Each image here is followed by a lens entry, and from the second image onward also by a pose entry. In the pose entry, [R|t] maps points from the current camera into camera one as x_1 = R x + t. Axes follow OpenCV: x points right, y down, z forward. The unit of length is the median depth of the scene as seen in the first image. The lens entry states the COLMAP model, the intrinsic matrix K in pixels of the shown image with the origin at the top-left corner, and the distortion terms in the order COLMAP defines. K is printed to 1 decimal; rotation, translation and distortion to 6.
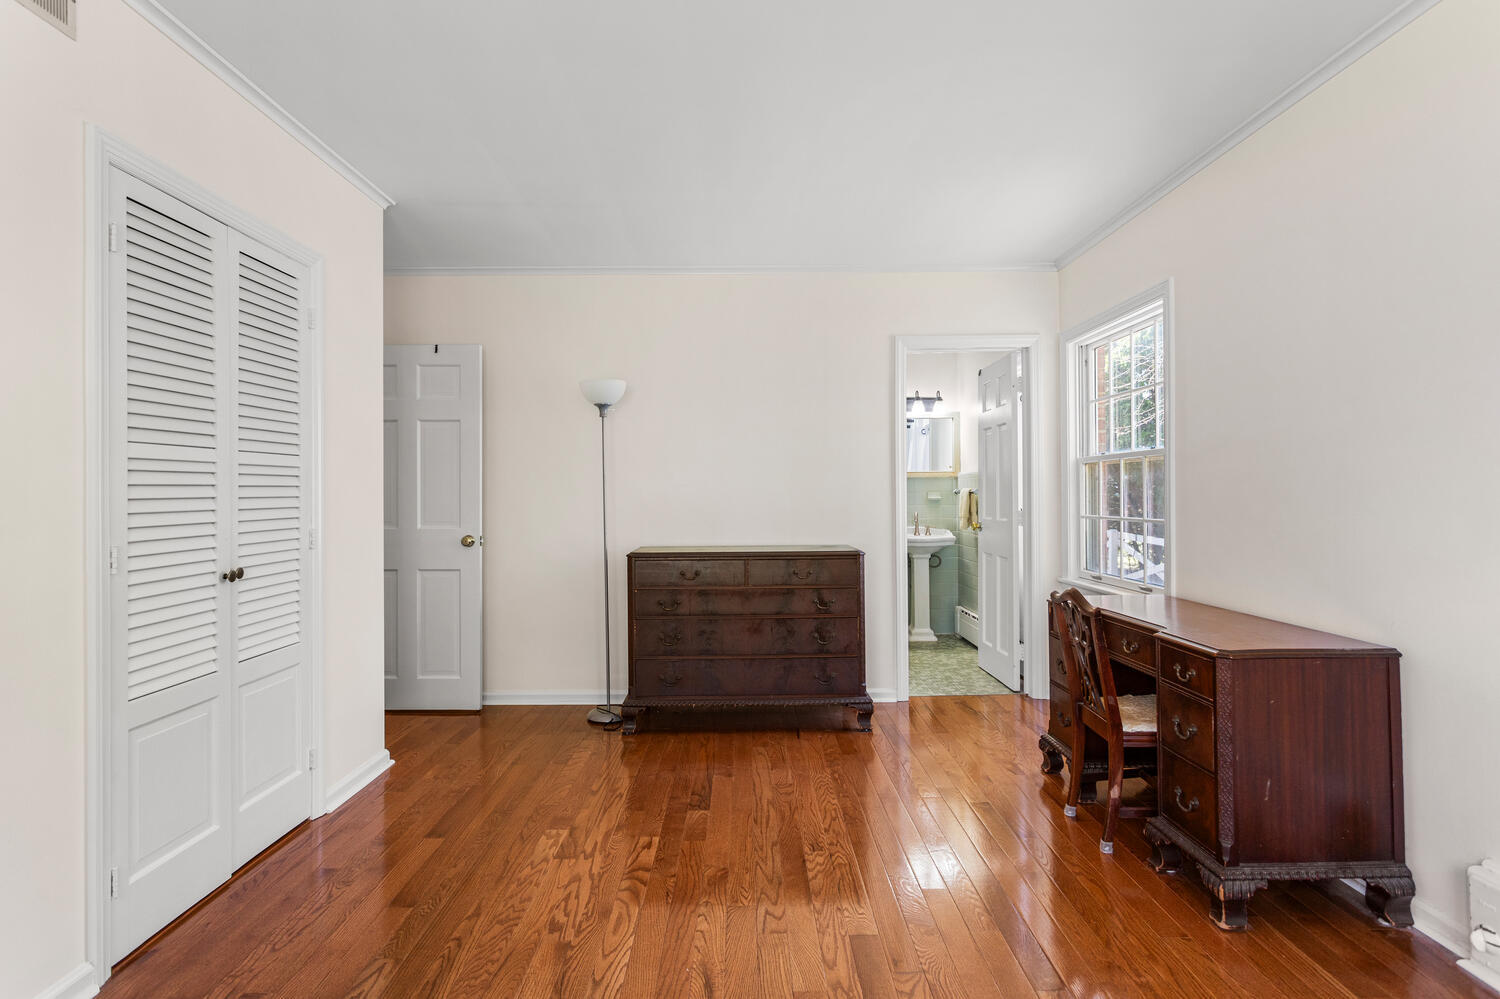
lens RADIAL K [[794.4, 0, 751.7], [0, 794.4, 479.8], [0, 0, 1]] dist [-0.001996, 0.000216]
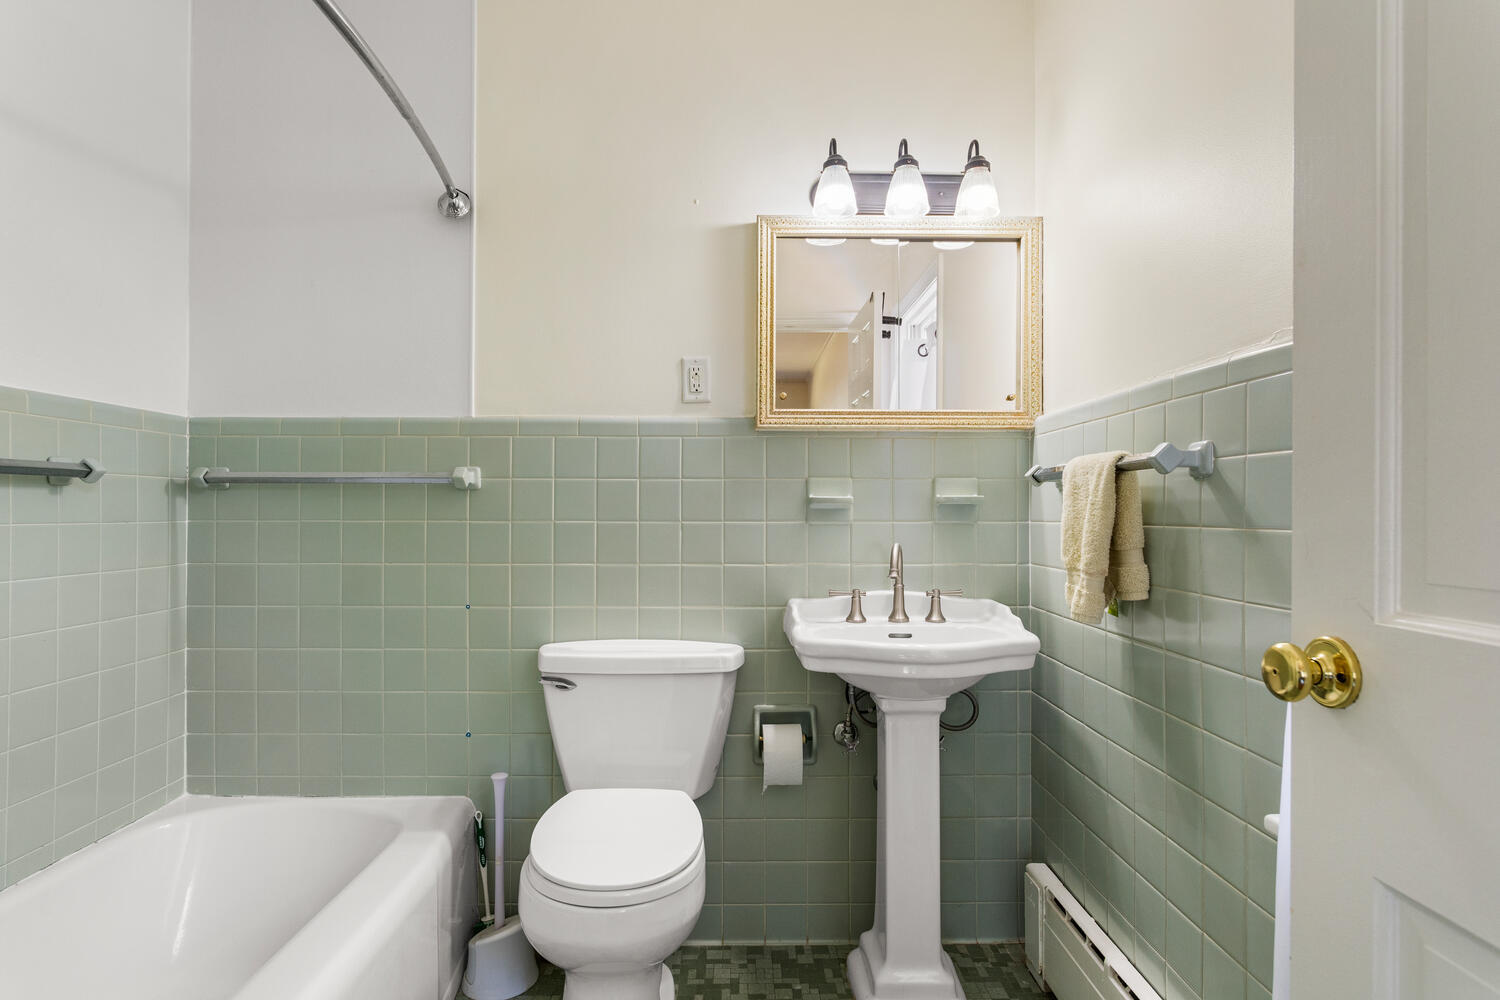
lens RADIAL K [[794.4, 0, 751.7], [0, 794.4, 480.3], [0, 0, 1]] dist [-0.001996, 0.000216]
pose [[0.999900, 0.013697, 0.003584, 0.151671], [-0.013617, 0.999674, -0.021602, 0.024046], [-0.003878, 0.021552, 0.999760, 0.703221]]
